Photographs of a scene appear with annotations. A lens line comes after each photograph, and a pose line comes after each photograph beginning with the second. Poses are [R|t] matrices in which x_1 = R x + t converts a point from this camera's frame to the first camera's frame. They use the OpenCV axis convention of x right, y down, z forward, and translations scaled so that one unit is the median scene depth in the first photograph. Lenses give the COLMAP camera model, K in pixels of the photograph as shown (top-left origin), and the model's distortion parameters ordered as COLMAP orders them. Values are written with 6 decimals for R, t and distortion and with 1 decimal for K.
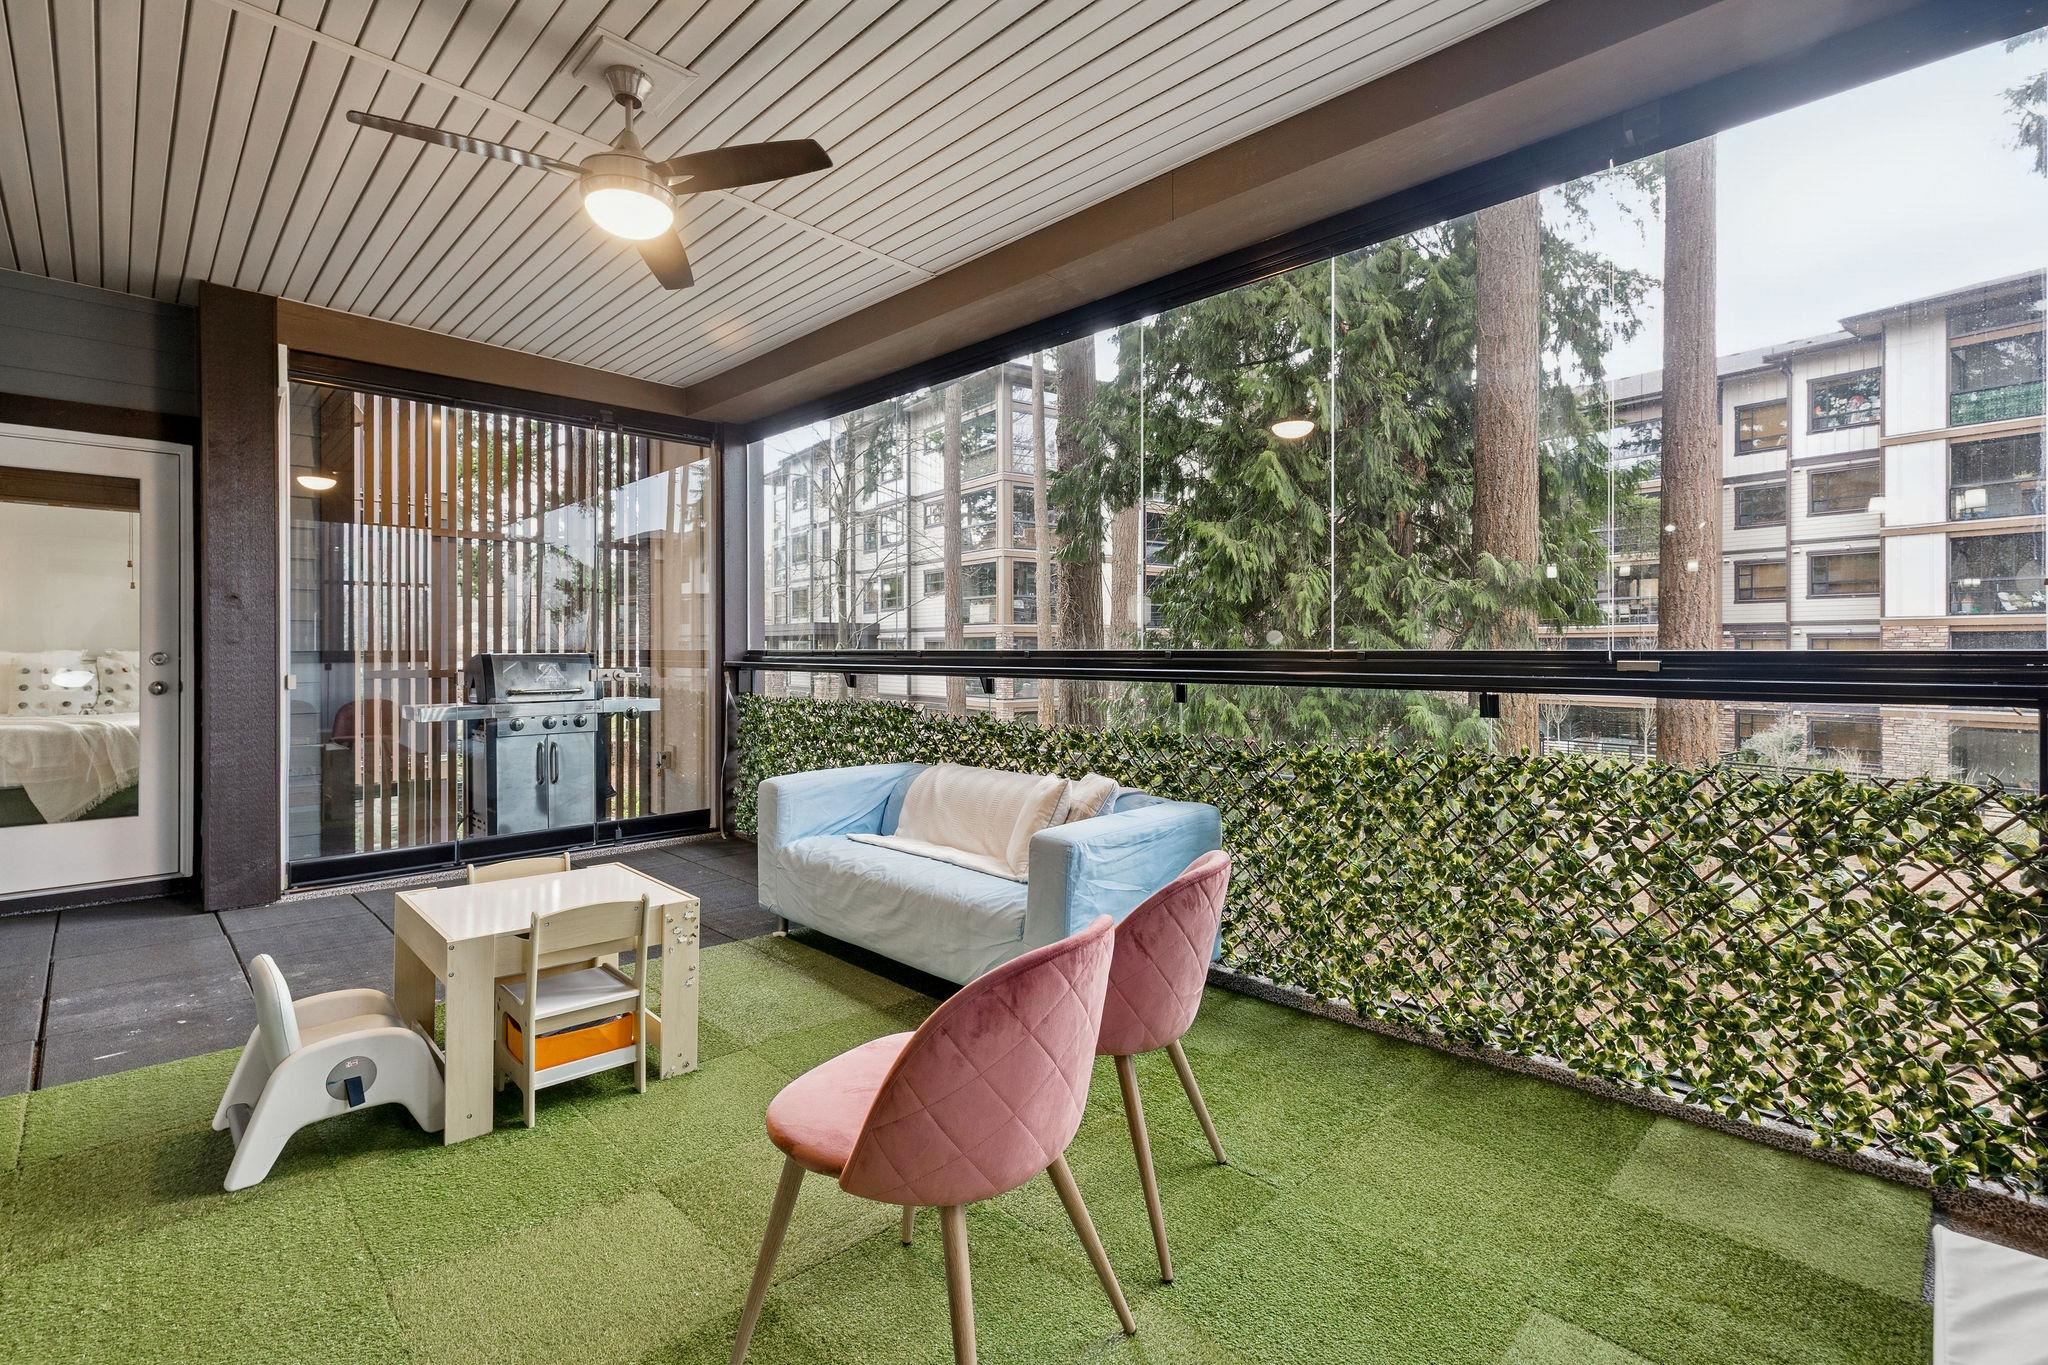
lens RADIAL K [[931.3, 0, 1022.8], [0, 931.3, 661.2], [0, 0, 1]] dist [0.002326, -0.000109]
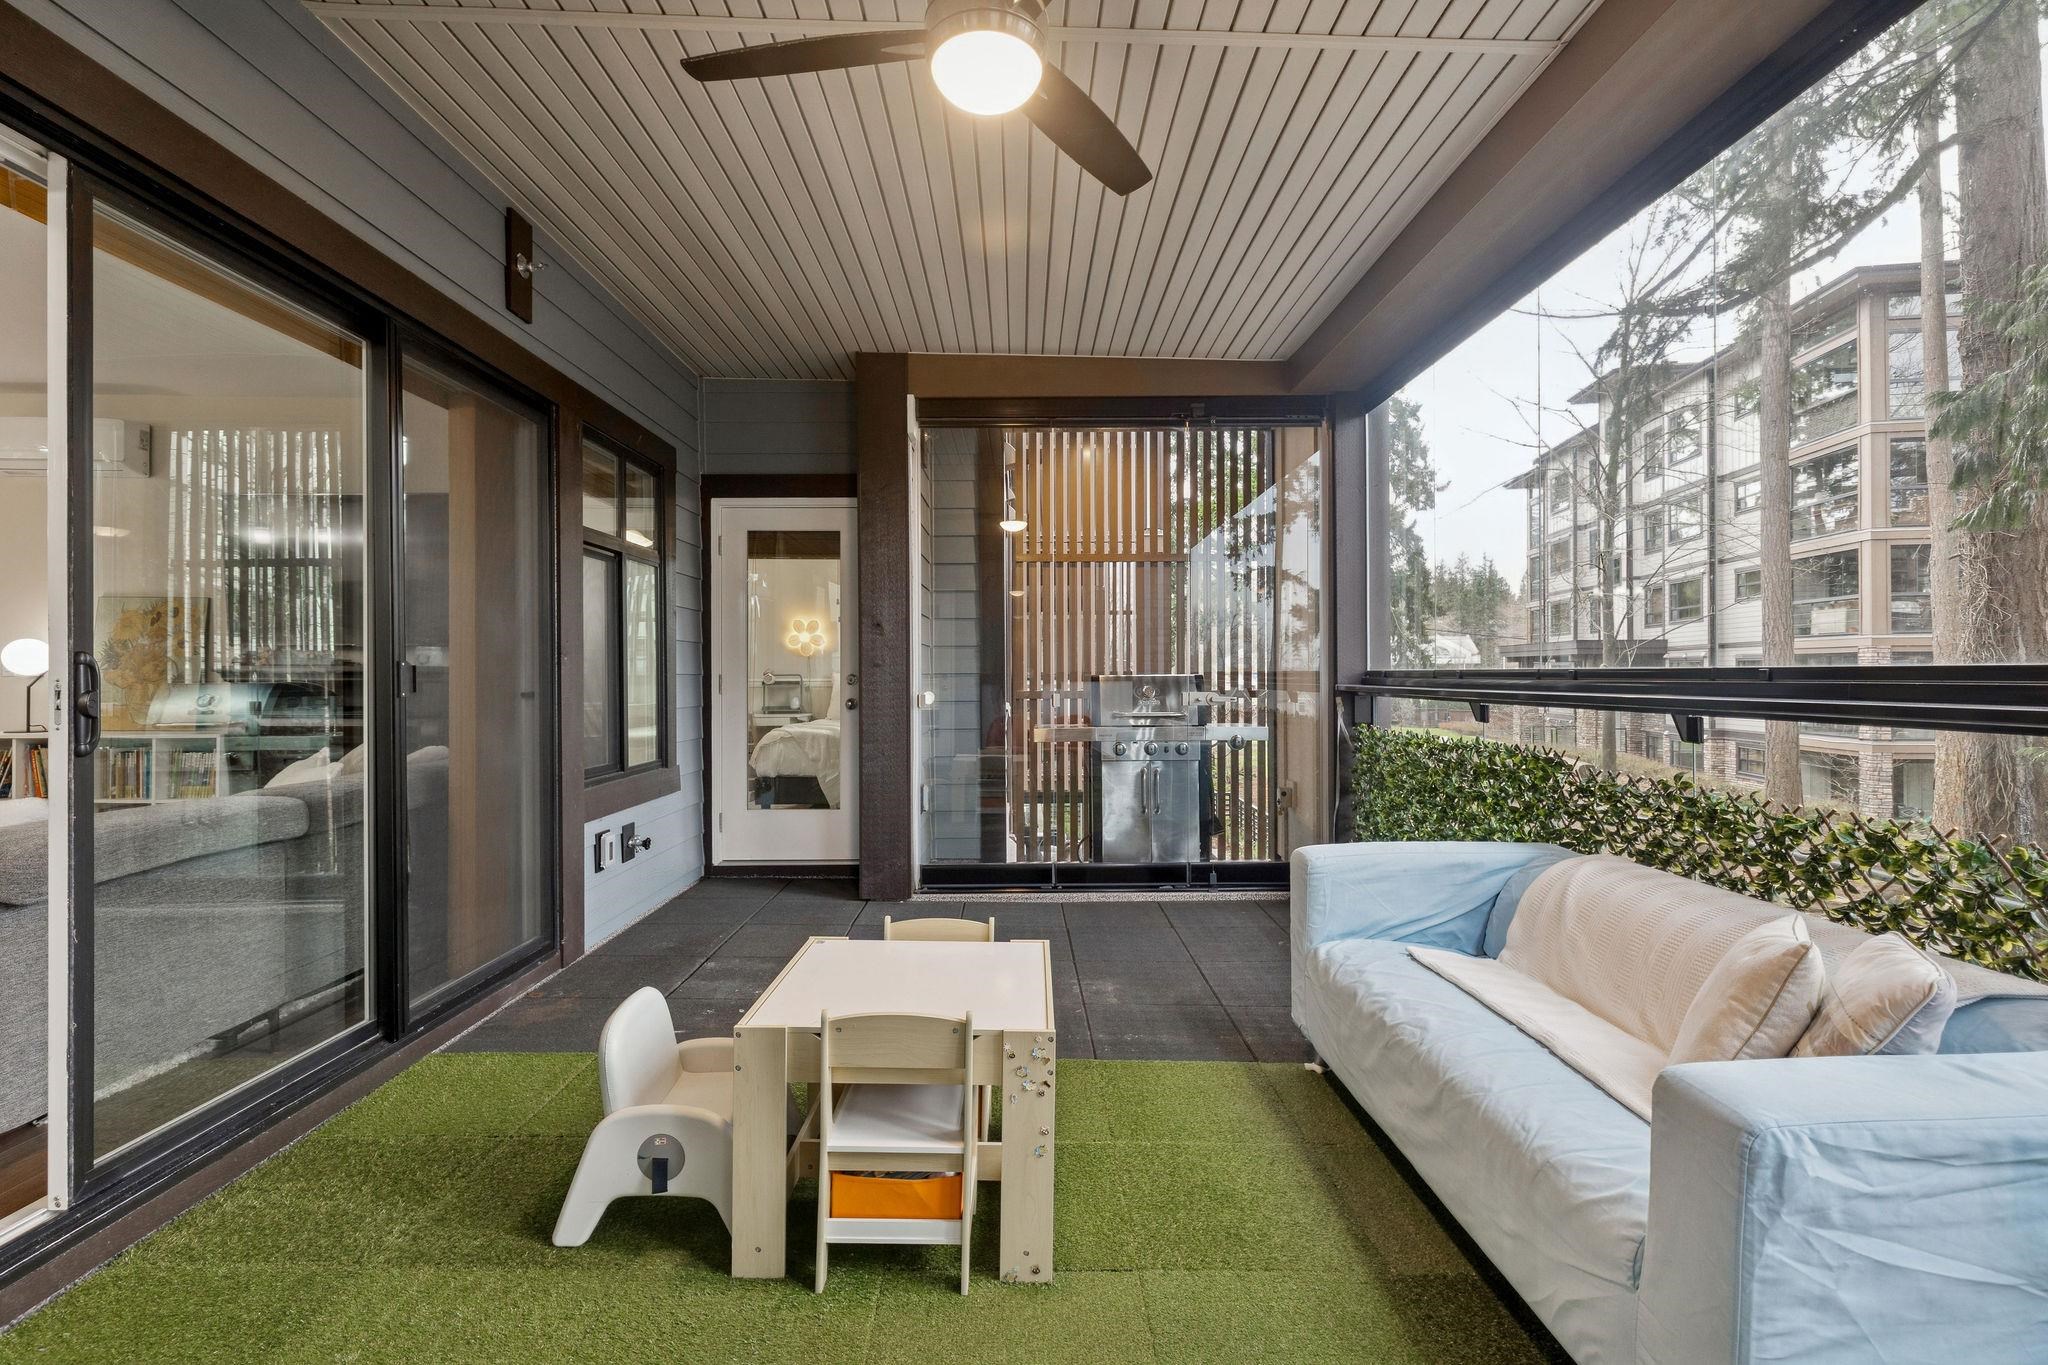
lens RADIAL K [[931.7, 0, 1029.2], [0, 931.7, 675.4], [0, 0, 1]] dist [0.001616, -0.000795]
pose [[0.721381, -0.000837, -0.692538, 0.066899], [-0.005491, 0.999961, -0.006929, -0.000806], [0.692517, 0.008801, 0.721348, 0.295919]]
